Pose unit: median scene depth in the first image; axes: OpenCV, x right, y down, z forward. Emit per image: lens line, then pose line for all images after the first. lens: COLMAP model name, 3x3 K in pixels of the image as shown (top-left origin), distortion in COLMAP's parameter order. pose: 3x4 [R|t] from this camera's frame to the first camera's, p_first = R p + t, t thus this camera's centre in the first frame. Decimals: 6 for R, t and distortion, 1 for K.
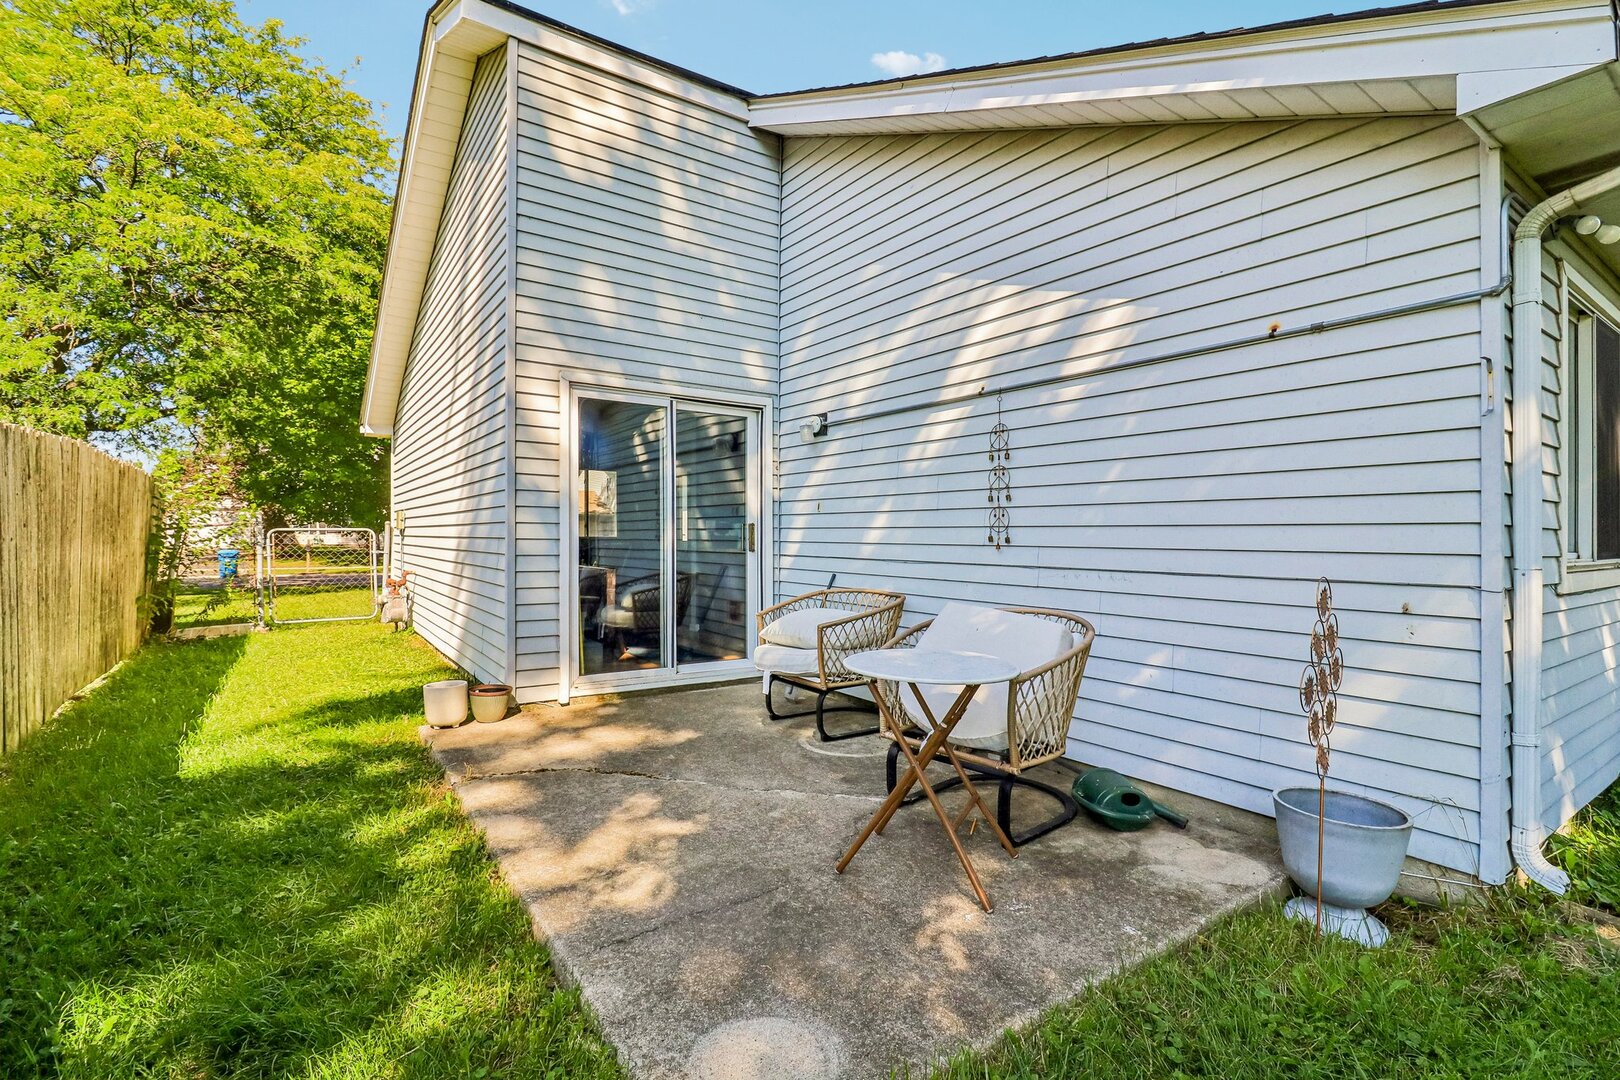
lens RADIAL K [[760.4, 0, 810.6], [0, 760.4, 541.5], [0, 0, 1]] dist [0.001073, -0.000720]
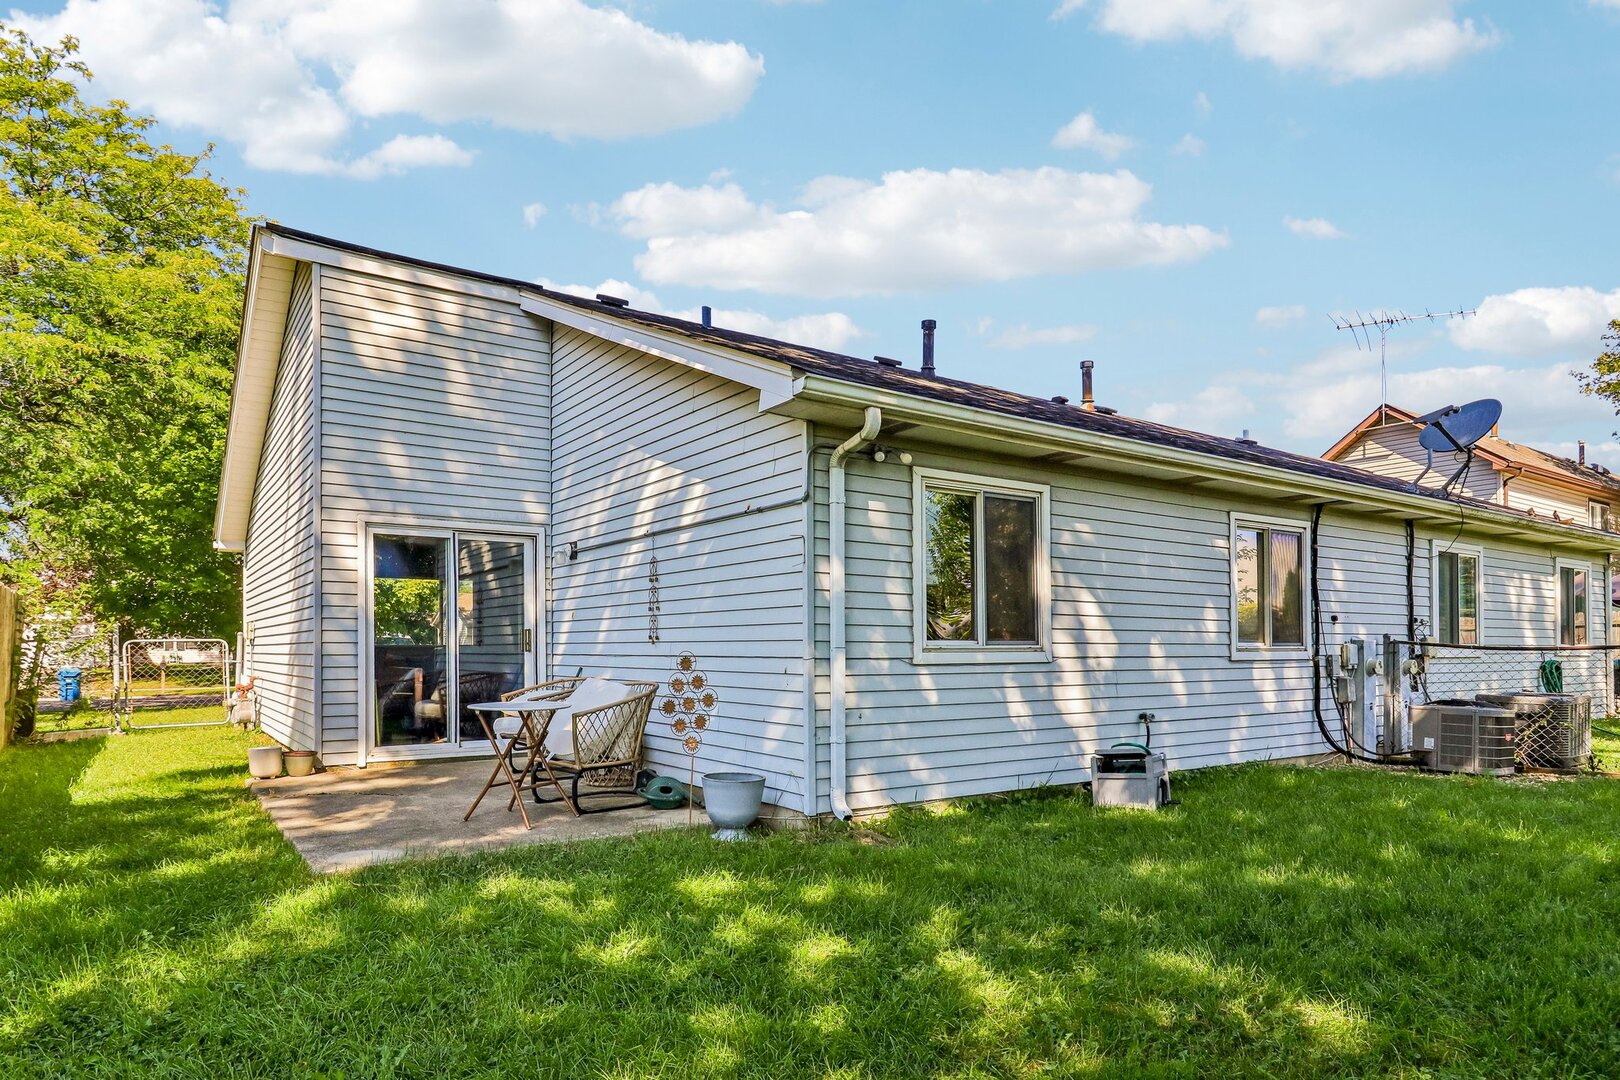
lens RADIAL K [[967.3, 0, 815.1], [0, 967.3, 637.5], [0, 0, 1]] dist [0.020998, 0.001912]
pose [[0.999916, -0.011662, 0.005702, 0.379651], [0.011761, 0.999776, -0.017574, 0.023138], [-0.005496, 0.017639, 0.999829, -0.578014]]
